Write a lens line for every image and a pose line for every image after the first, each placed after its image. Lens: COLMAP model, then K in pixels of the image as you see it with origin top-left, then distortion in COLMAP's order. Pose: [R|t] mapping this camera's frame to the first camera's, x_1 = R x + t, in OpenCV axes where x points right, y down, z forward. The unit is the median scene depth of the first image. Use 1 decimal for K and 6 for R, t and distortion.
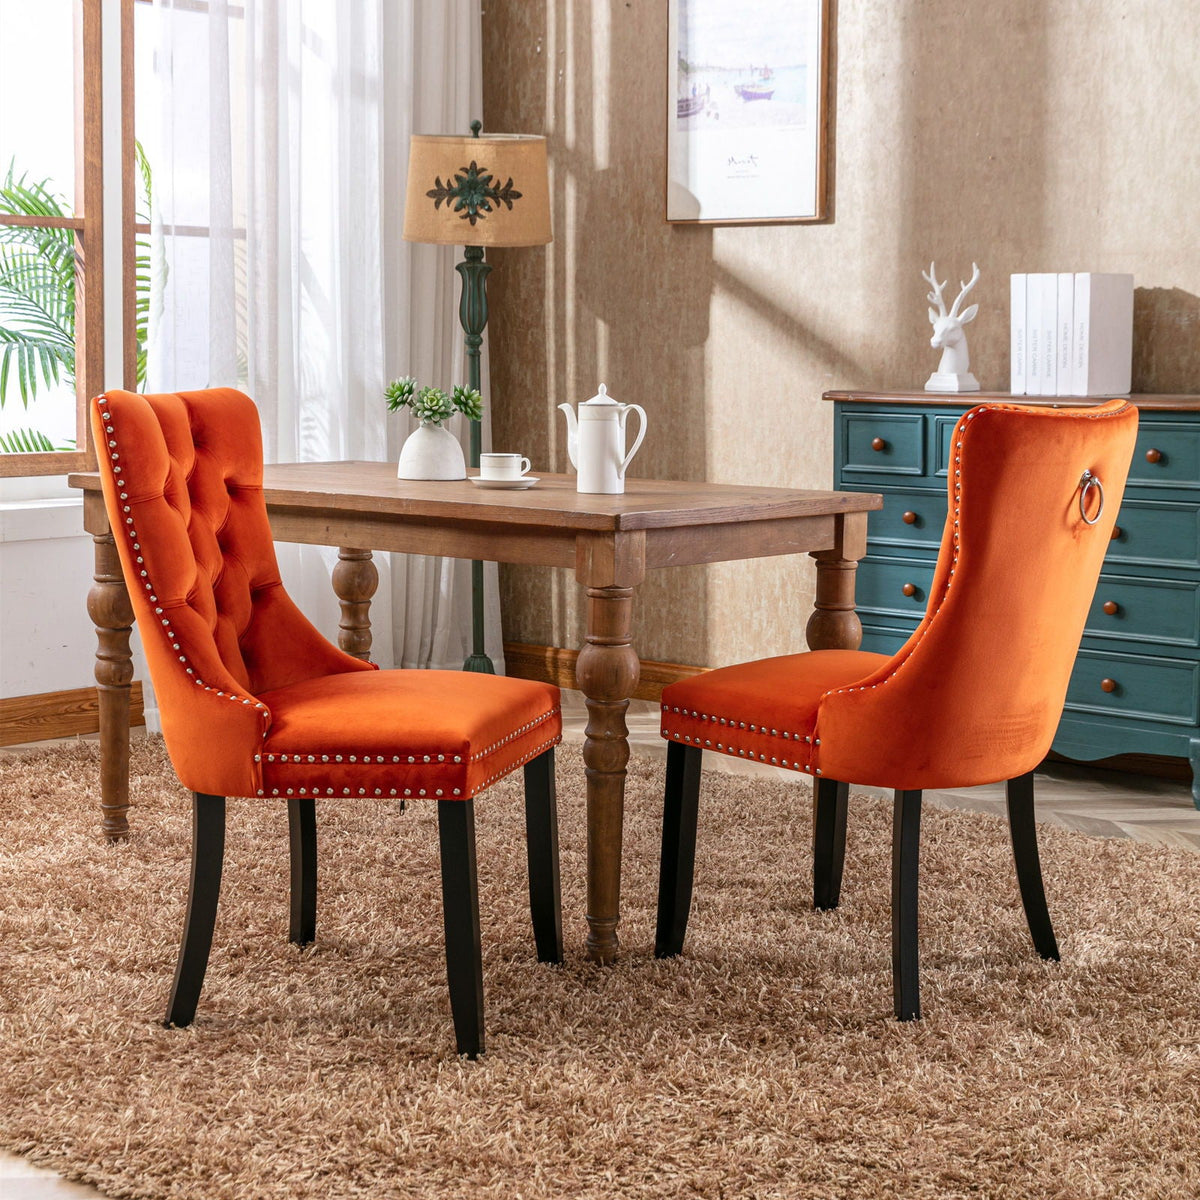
lens RADIAL K [[2255.6, 0, 600.6], [0, 2255.6, 565.3], [0, 0, 1]] dist [0.015461, -0.020220]
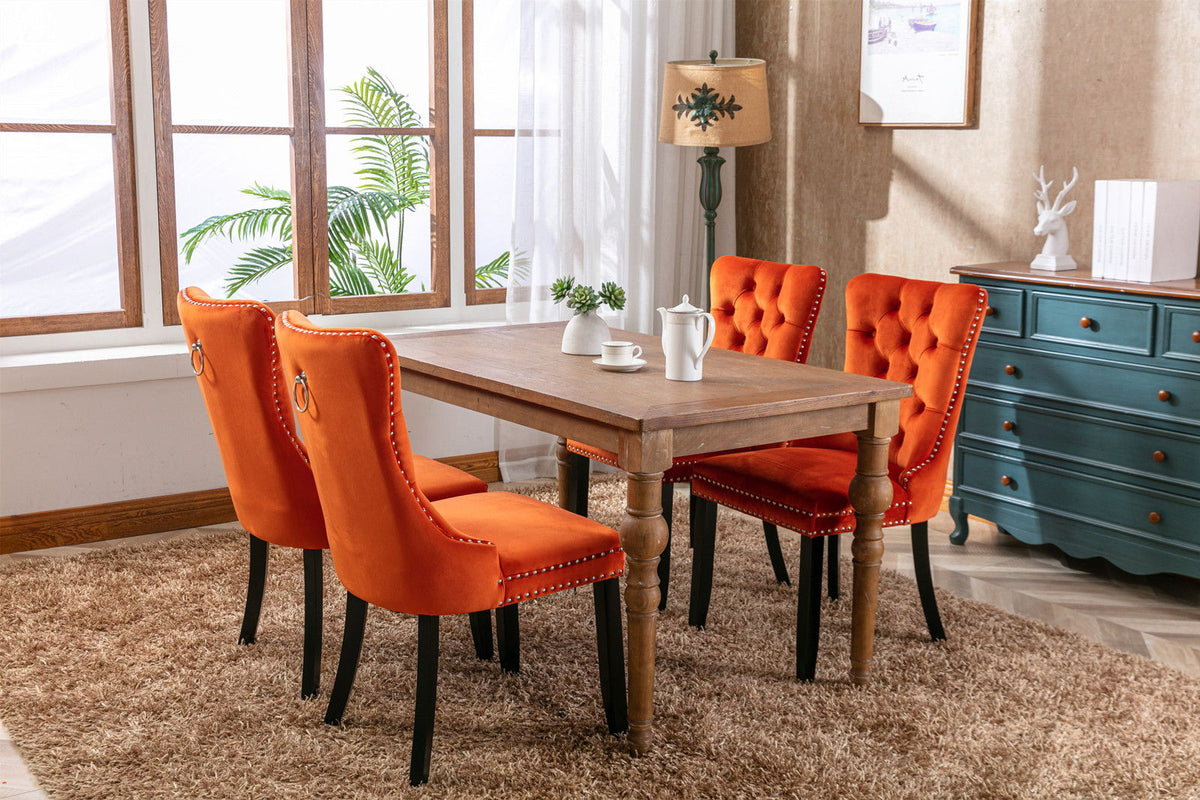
lens RADIAL K [[1500.5, 0, 600.0], [0, 1500.5, 400.0], [0, 0, 1]] dist [0.009935, 0.046382]
pose [[0.961925, 0.042767, -0.269947, 0.143143], [-0.021145, 0.996366, 0.082506, -0.068843], [0.272495, -0.073656, 0.959334, 0.122367]]
